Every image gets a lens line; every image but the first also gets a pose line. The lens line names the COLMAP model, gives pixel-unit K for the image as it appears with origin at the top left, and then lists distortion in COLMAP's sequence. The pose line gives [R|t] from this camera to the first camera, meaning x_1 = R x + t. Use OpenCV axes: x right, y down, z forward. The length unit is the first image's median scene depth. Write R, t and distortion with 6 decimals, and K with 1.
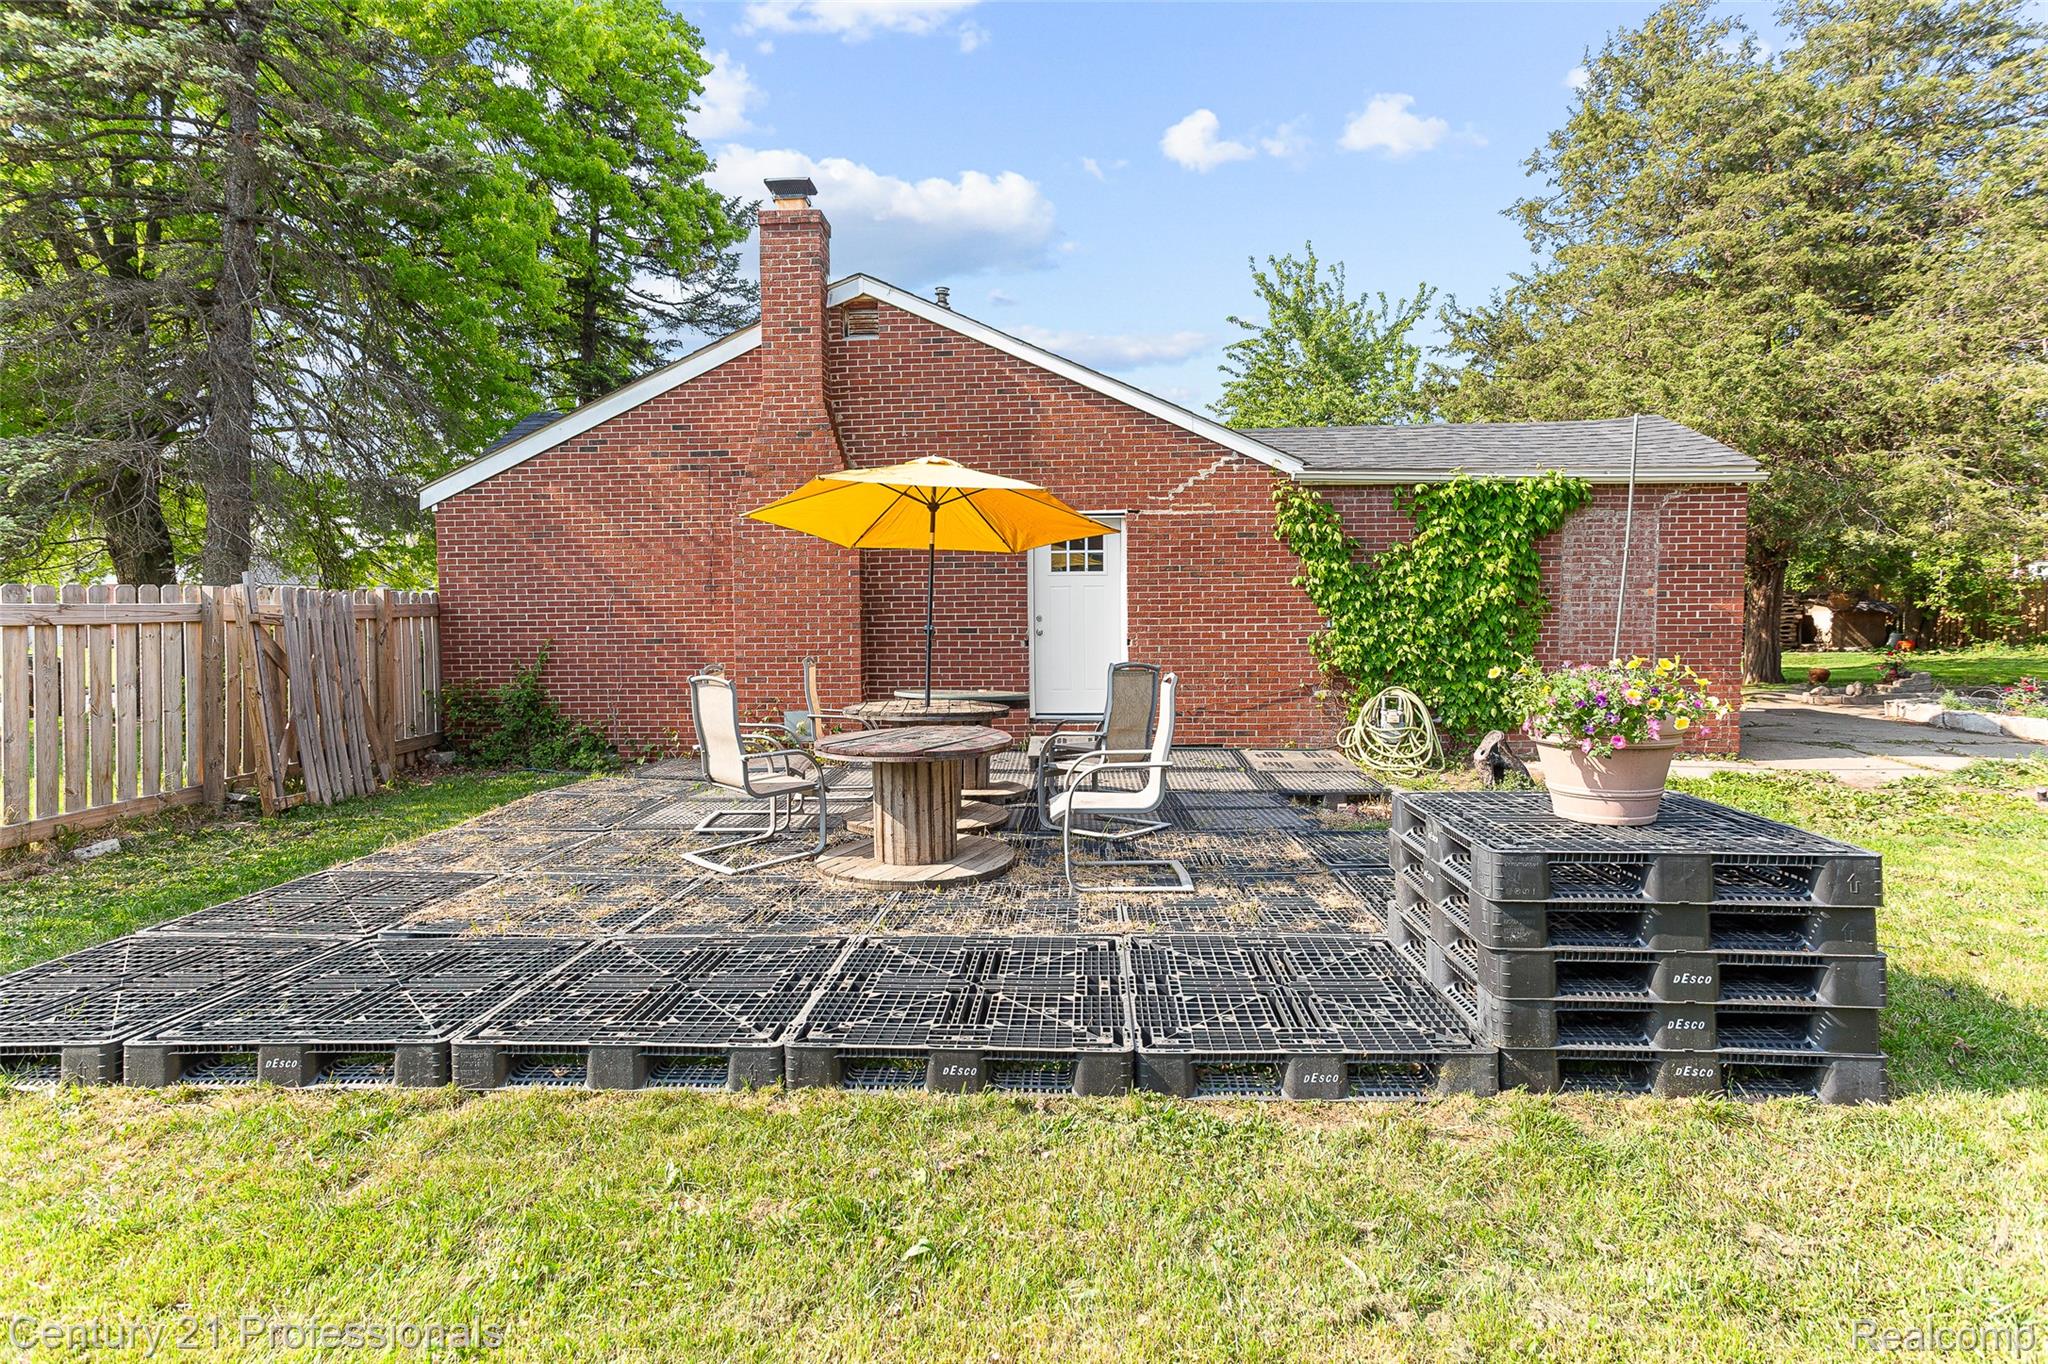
lens RADIAL K [[1010.2, 0, 1020.5], [0, 1010.2, 644.6], [0, 0, 1]] dist [0.001820, 0.019740]
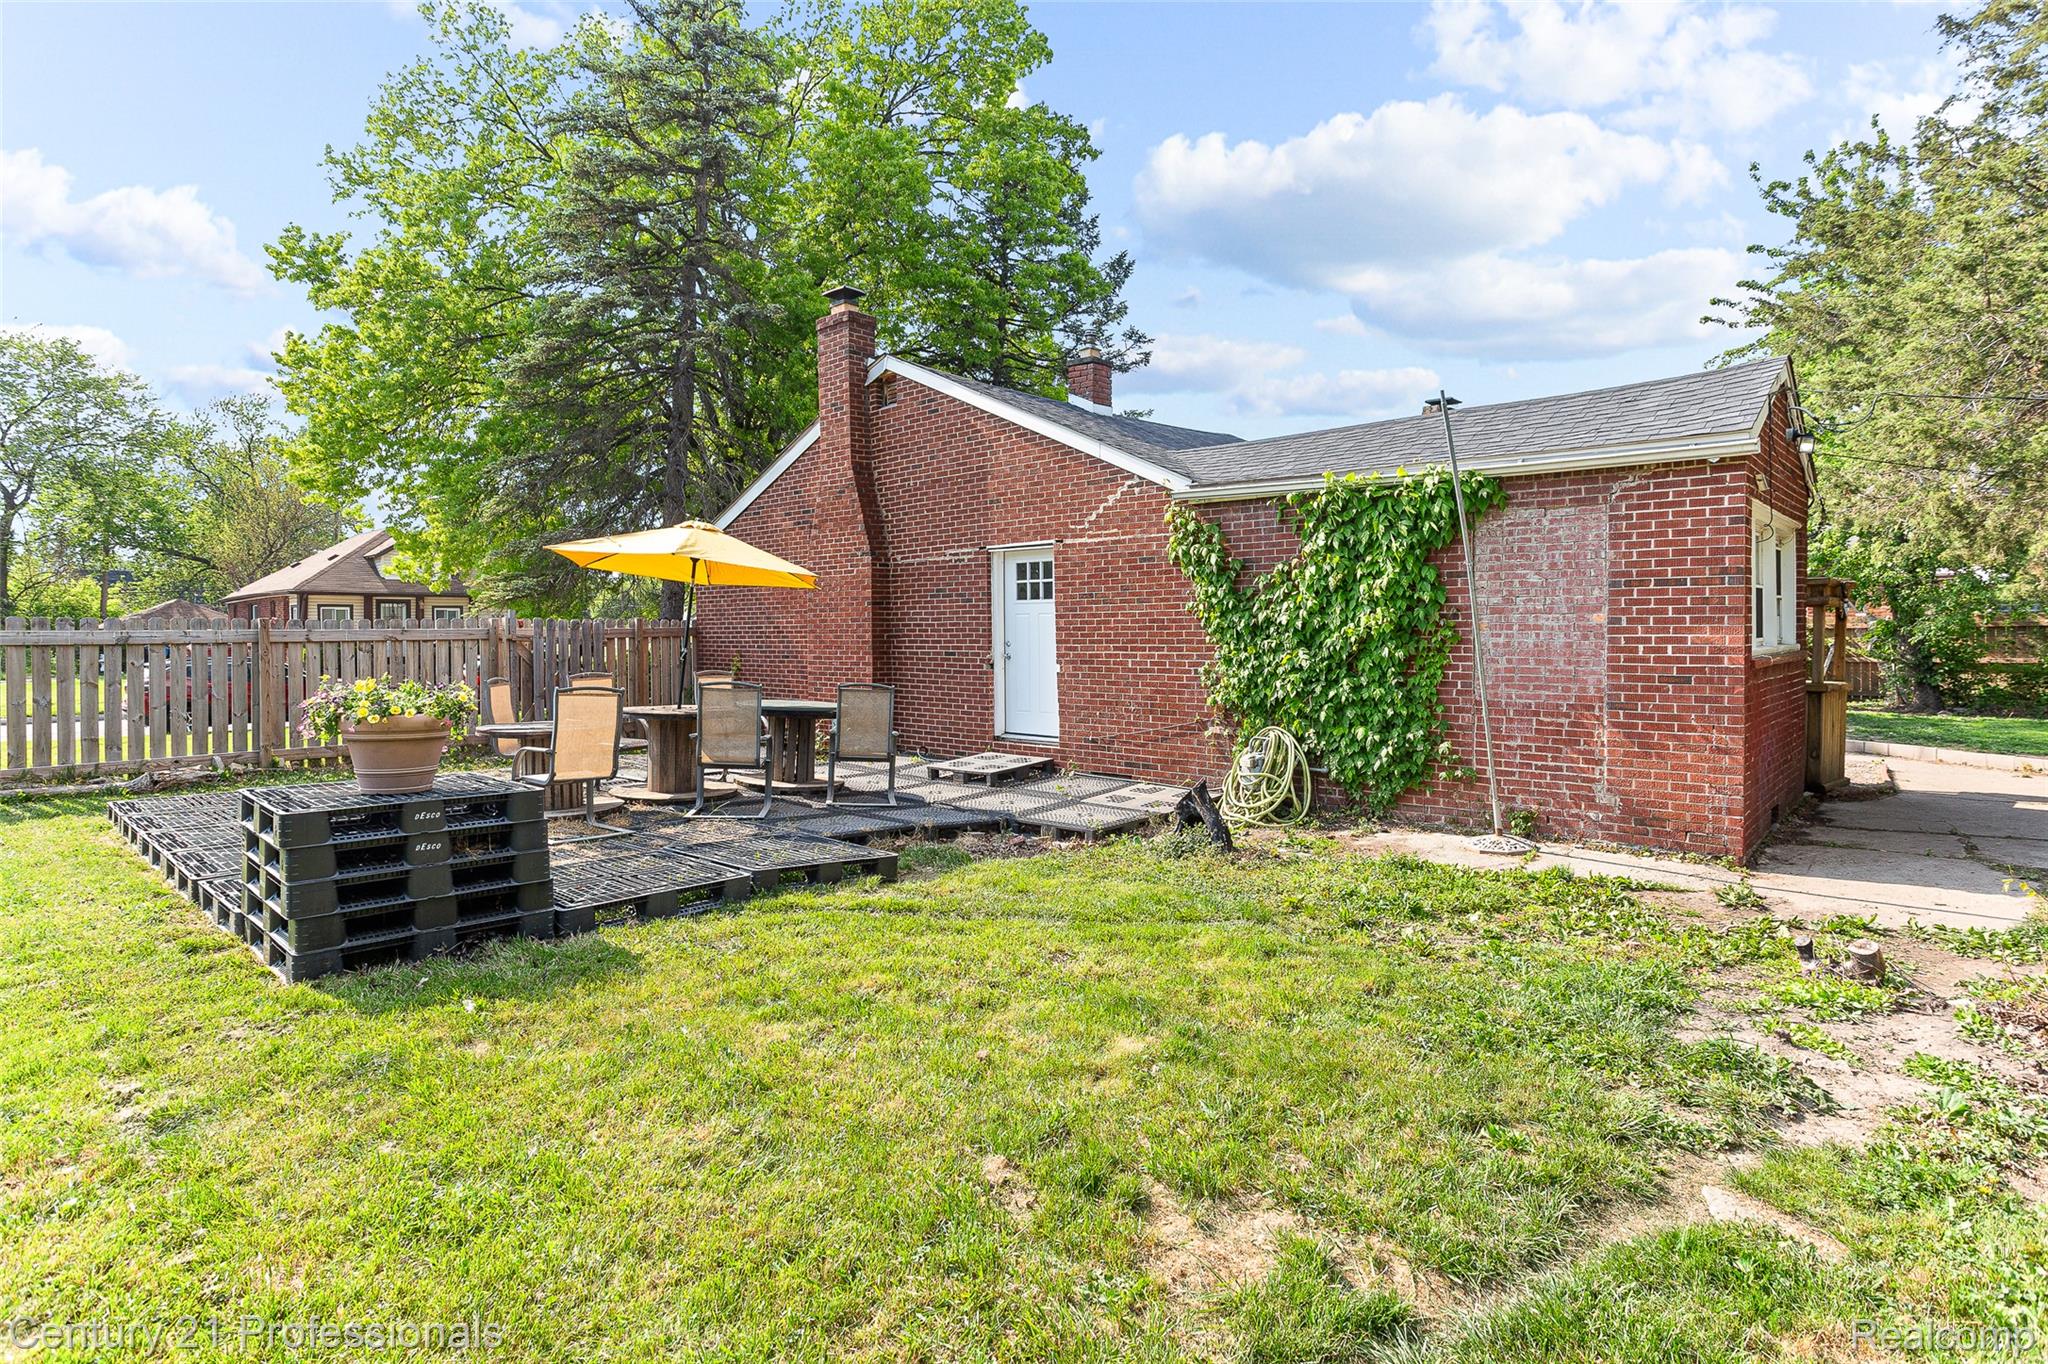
lens RADIAL K [[1072.3, 0, 1028.2], [0, 1072.3, 645.3], [0, 0, 1]] dist [-0.002304, -0.000255]
pose [[0.759122, 0.013407, -0.650810, 0.813378], [-0.023096, 0.999713, -0.006345, -0.018255], [0.650538, 0.019848, 0.759214, 0.154664]]
